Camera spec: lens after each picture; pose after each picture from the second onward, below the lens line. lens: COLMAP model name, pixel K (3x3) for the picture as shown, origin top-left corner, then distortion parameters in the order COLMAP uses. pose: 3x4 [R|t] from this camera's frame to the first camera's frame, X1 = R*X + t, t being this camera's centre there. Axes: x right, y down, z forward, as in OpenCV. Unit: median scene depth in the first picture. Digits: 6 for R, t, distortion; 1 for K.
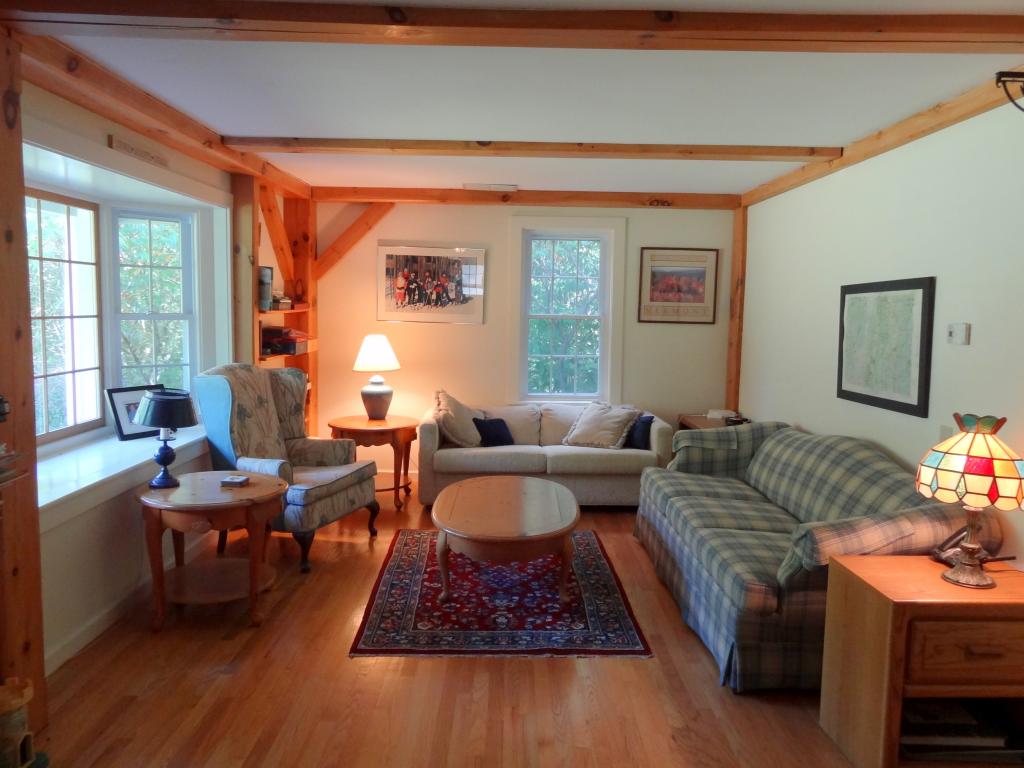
lens RADIAL K [[738.9, 0, 519.6], [0, 738.9, 383.0], [0, 0, 1]] dist [-0.000190, 0.016173]
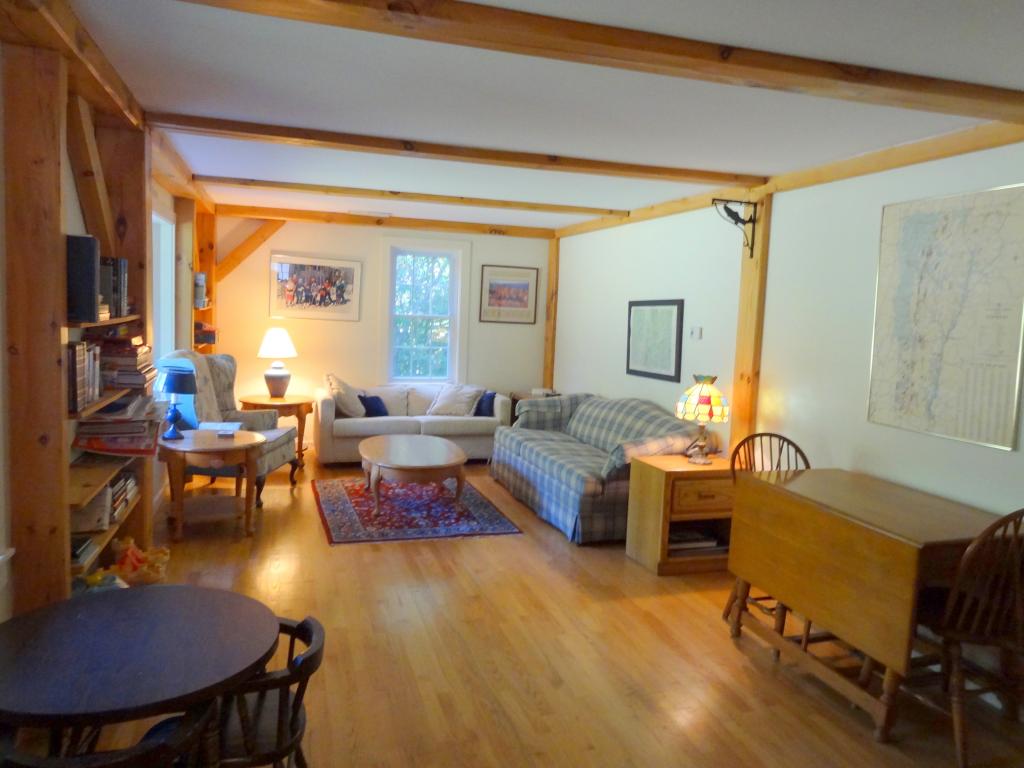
lens RADIAL K [[738.9, 0, 507.9], [0, 738.9, 385.1], [0, 0, 1]] dist [-0.000190, 0.016173]
pose [[0.960987, -0.006451, 0.276519, -0.202240], [0.004721, 0.999965, 0.006924, 0.027359], [-0.276554, -0.005348, 0.960983, -0.353998]]
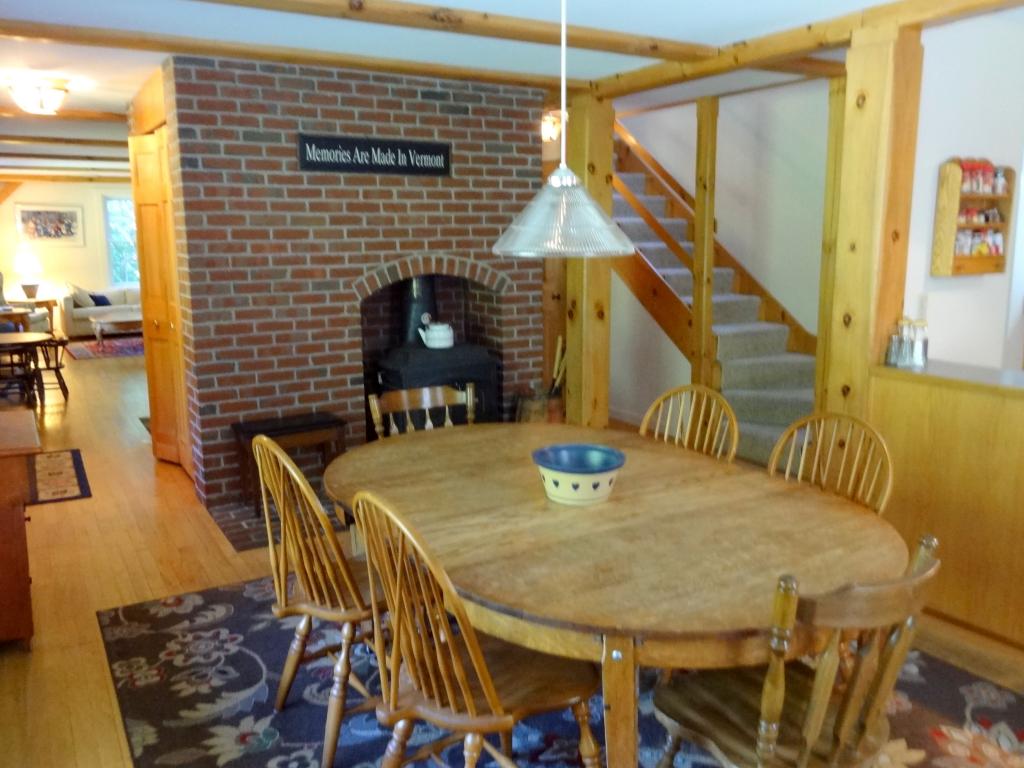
lens RADIAL K [[818.0, 0, 515.8], [0, 818.0, 376.0], [0, 0, 1]] dist [0.004931, -0.002829]
pose [[0.859830, -0.113435, 0.497820, -0.238626], [0.075923, 0.992574, 0.095039, 0.175816], [-0.504904, -0.043921, 0.862058, -1.815588]]
